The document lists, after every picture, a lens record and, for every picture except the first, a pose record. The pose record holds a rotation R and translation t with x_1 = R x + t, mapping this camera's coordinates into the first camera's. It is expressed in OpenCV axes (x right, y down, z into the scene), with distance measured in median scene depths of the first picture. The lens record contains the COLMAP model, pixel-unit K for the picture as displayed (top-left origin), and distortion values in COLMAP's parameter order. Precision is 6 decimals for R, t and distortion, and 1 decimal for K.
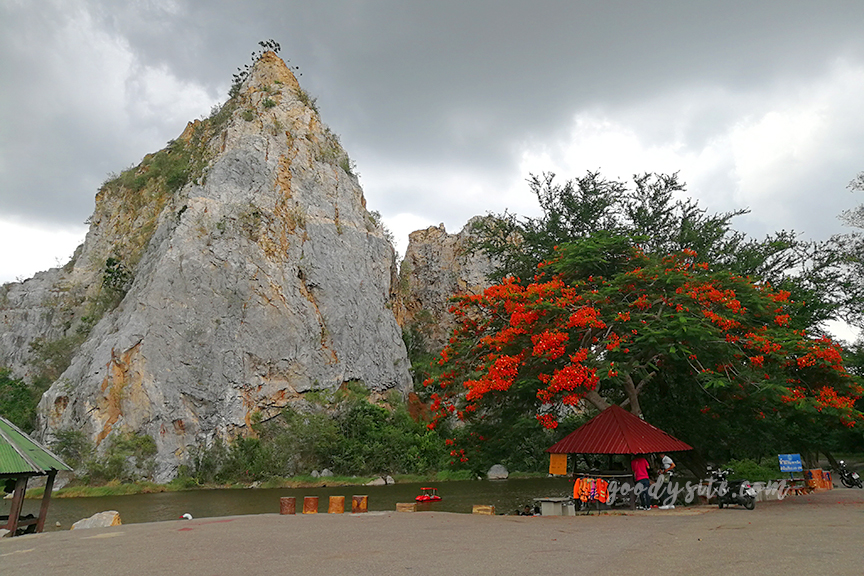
lens RADIAL K [[696.9, 0, 428.5], [0, 696.9, 280.7], [0, 0, 1]] dist [-0.008137, 0.031982]
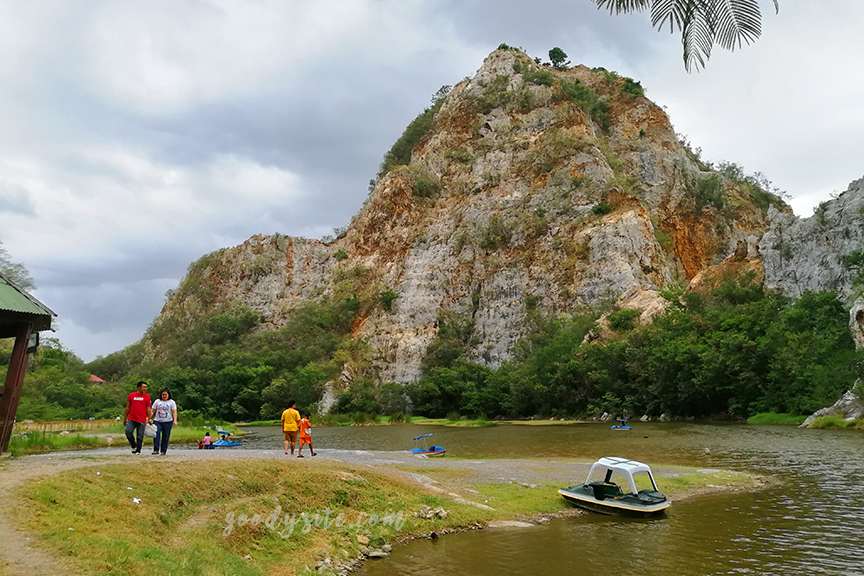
lens RADIAL K [[696.9, 0, 434.2], [0, 696.9, 284.7], [0, 0, 1]] dist [-0.008137, 0.031982]
pose [[0.392018, -0.141521, -0.909007, 0.022509], [0.220268, 0.973795, -0.056615, 0.070685], [0.893199, -0.178031, 0.412918, 0.215659]]
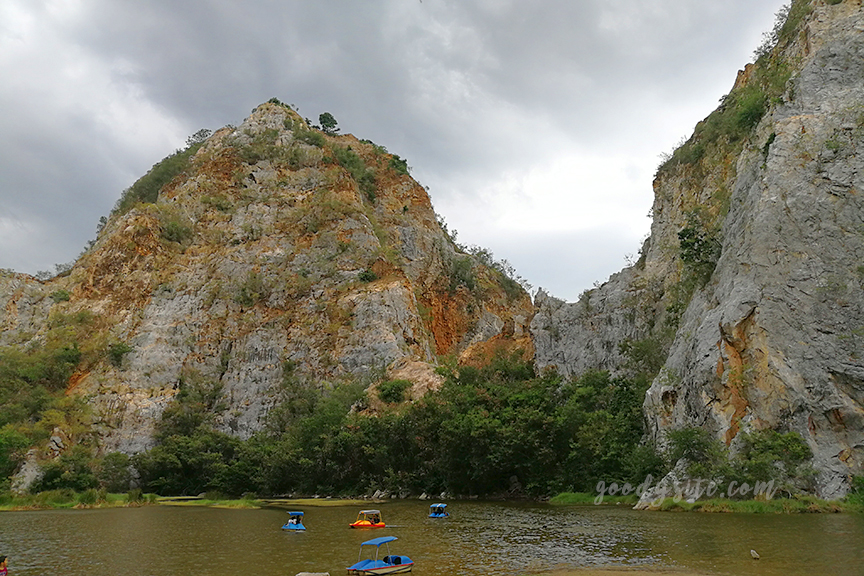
lens RADIAL K [[696.9, 0, 435.4], [0, 696.9, 278.6], [0, 0, 1]] dist [-0.008137, 0.031982]
pose [[0.720207, -0.173628, -0.671681, -0.133849], [0.154343, 0.984012, -0.088871, 0.061168], [0.676373, -0.039664, 0.735491, 0.187491]]
